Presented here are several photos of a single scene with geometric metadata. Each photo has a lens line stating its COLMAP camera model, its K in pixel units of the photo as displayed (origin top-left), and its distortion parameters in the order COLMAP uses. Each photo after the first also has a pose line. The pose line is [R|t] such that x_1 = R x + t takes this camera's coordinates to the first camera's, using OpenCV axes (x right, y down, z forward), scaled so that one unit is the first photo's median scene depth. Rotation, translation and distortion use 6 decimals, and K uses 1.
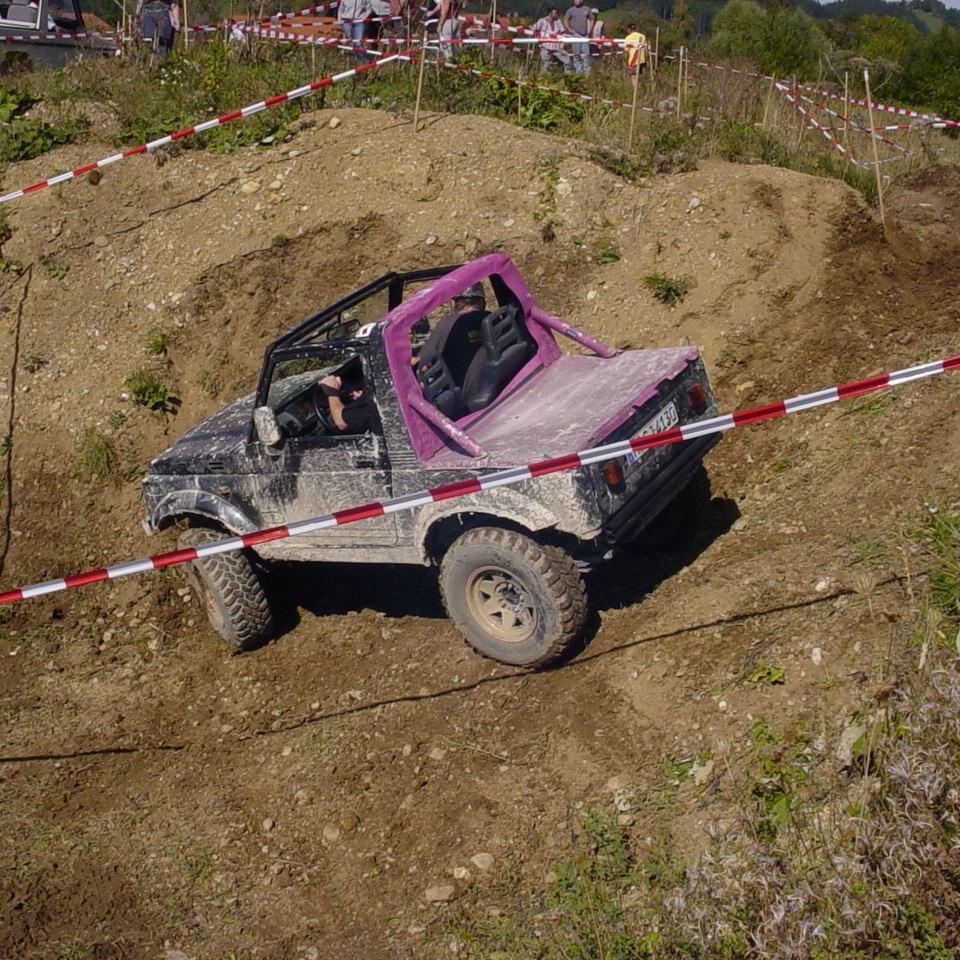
lens RADIAL K [[1552.8, 0, 499.7], [0, 1552.8, 479.1], [0, 0, 1]] dist [-0.196732, 0.207285]
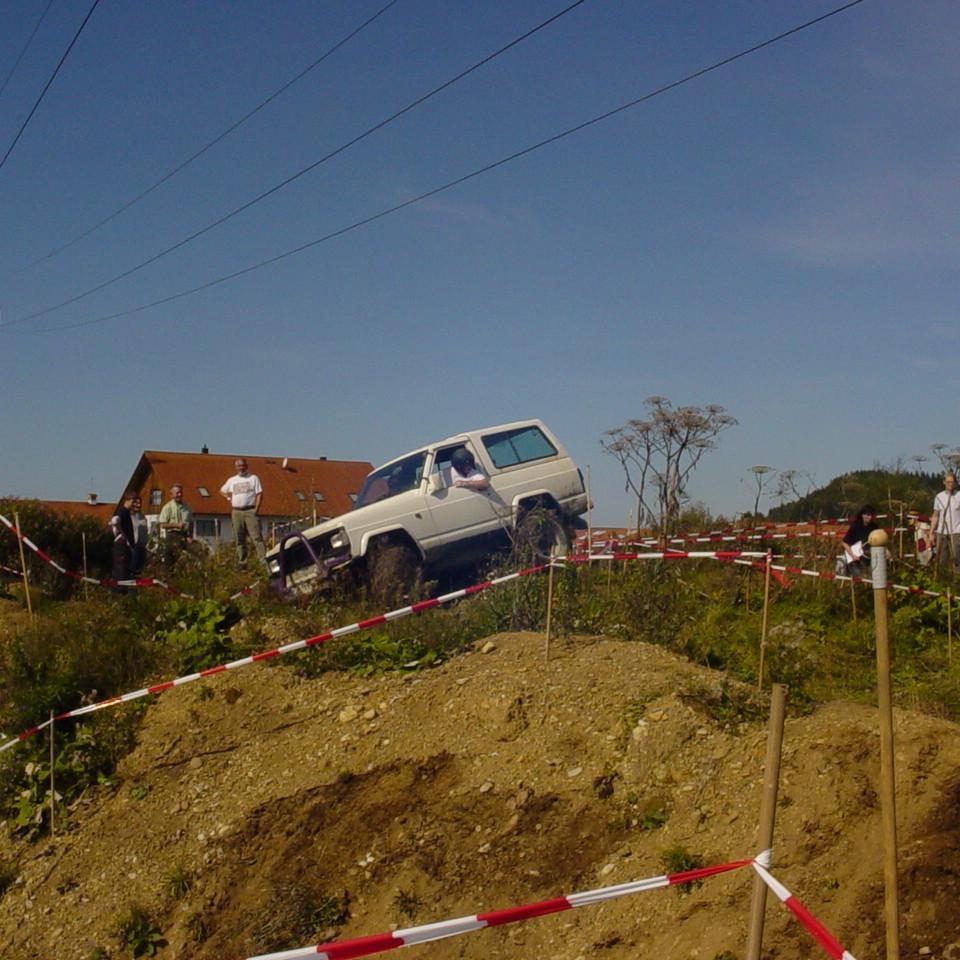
lens RADIAL K [[1552.8, 0, 499.7], [0, 1552.8, 479.1], [0, 0, 1]] dist [-0.196732, 0.207285]
pose [[0.873160, -0.037778, -0.485968, 0.383516], [-0.119753, 0.949809, -0.289001, -0.071162], [0.472495, 0.310540, 0.824811, 0.246518]]
